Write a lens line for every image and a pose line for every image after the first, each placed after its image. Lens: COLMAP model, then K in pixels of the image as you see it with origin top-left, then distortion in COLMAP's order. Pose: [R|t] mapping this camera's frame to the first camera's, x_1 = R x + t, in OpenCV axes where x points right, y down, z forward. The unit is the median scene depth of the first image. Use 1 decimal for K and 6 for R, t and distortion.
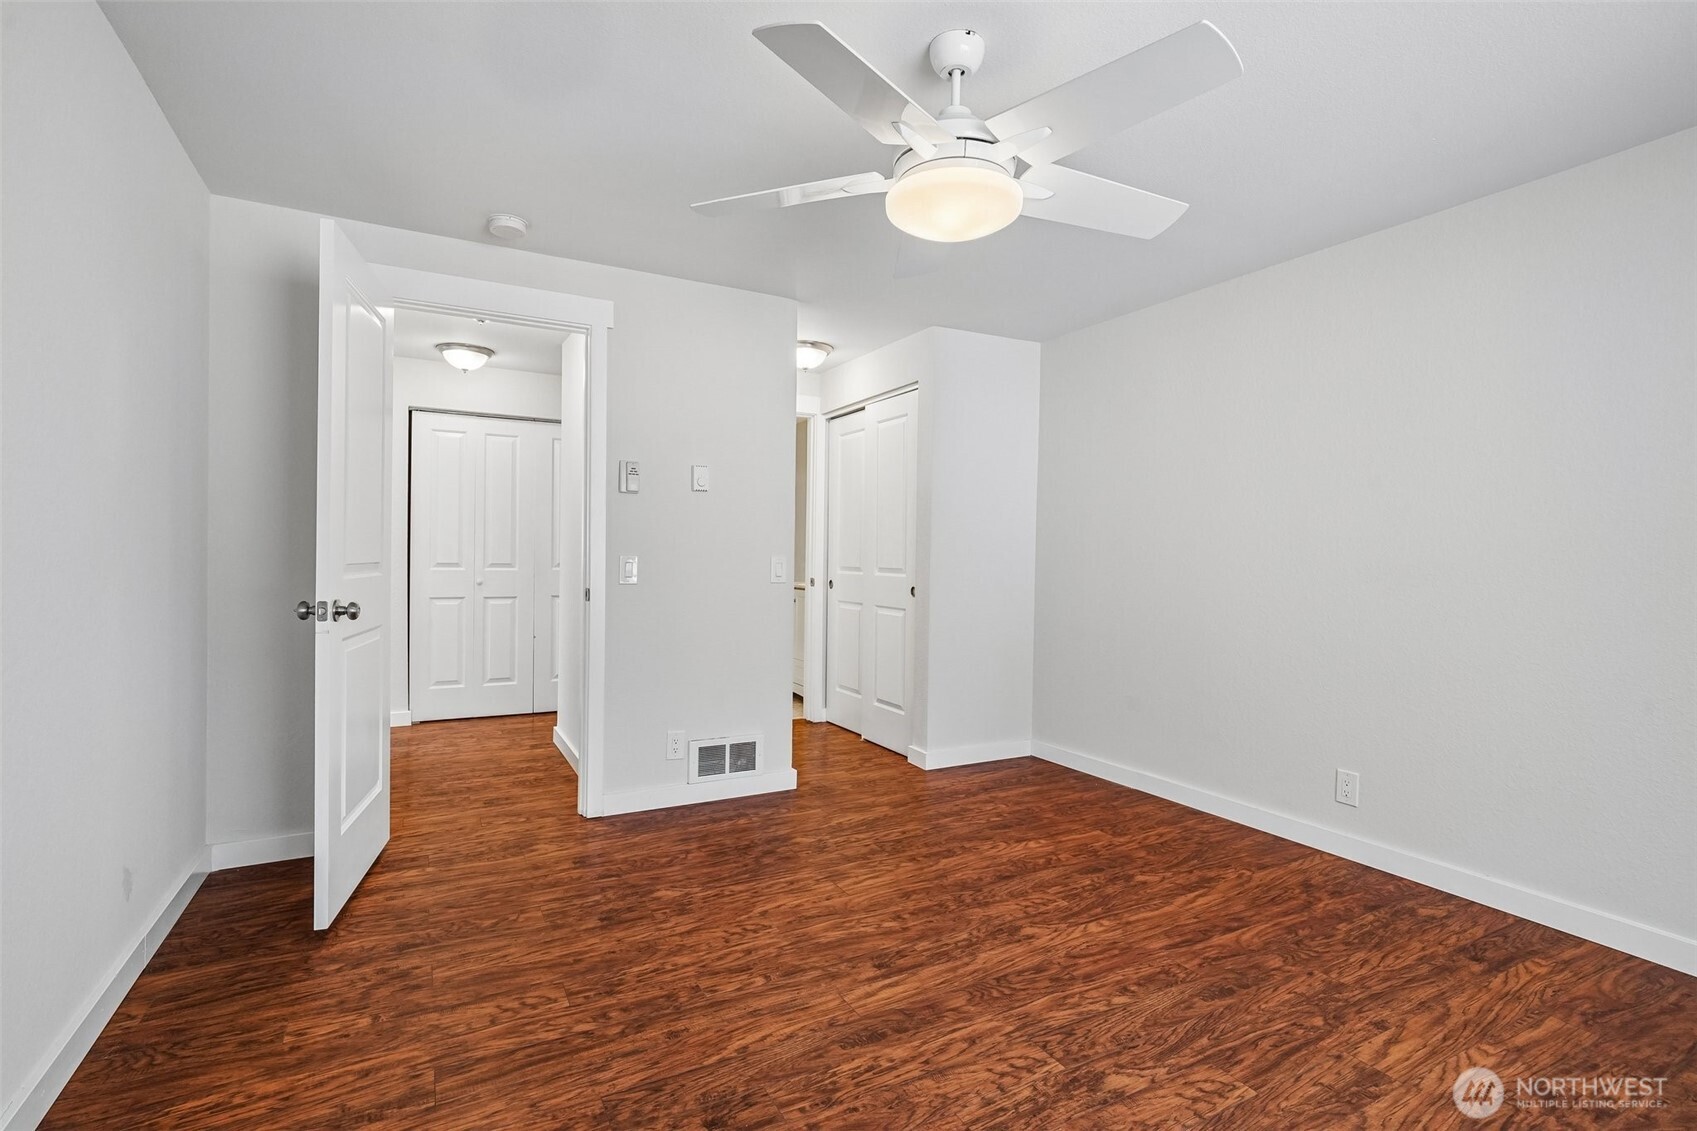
lens RADIAL K [[802.0, 0, 848.0], [0, 802.0, 563.9], [0, 0, 1]] dist [-0.017925, 0.010438]
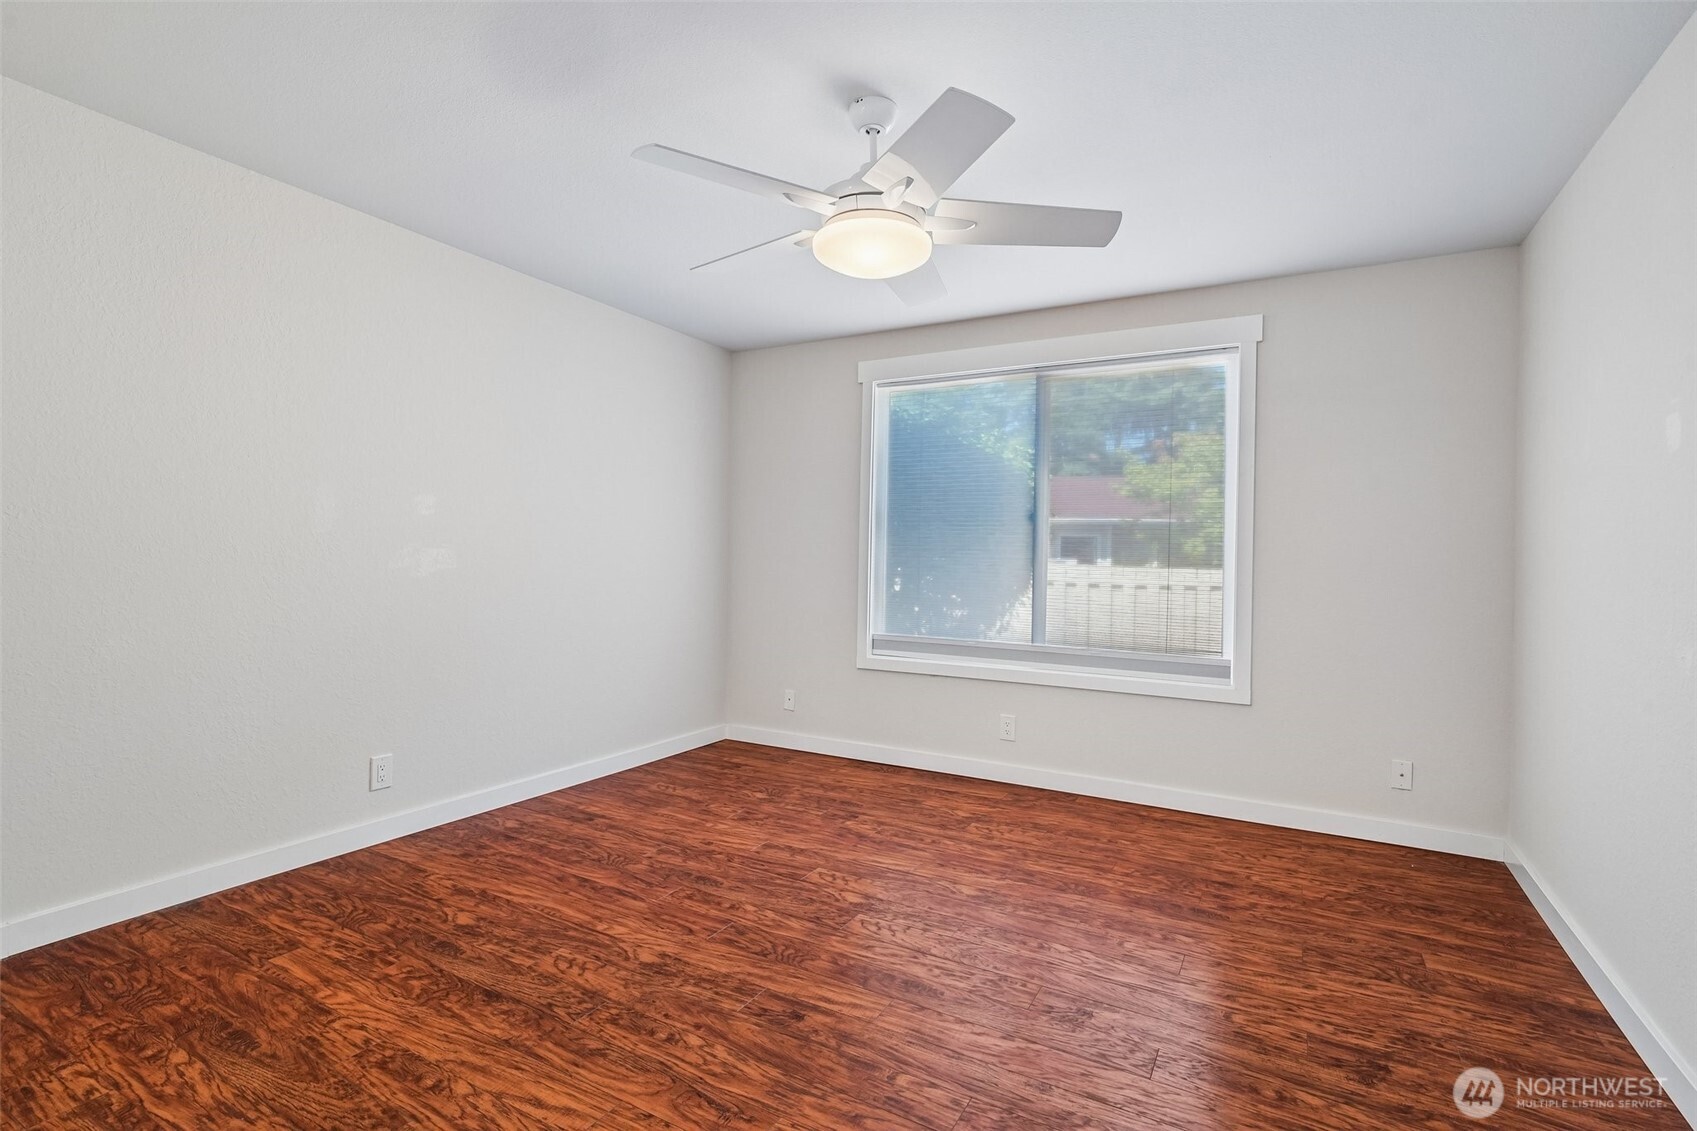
lens RADIAL K [[802.0, 0, 844.9], [0, 802.0, 564.2], [0, 0, 1]] dist [-0.017925, 0.010438]
pose [[-0.531620, -0.031790, 0.846386, -0.674713], [-0.017154, 0.999495, 0.026766, -0.024285], [-0.846809, -0.000290, -0.531897, 1.328929]]
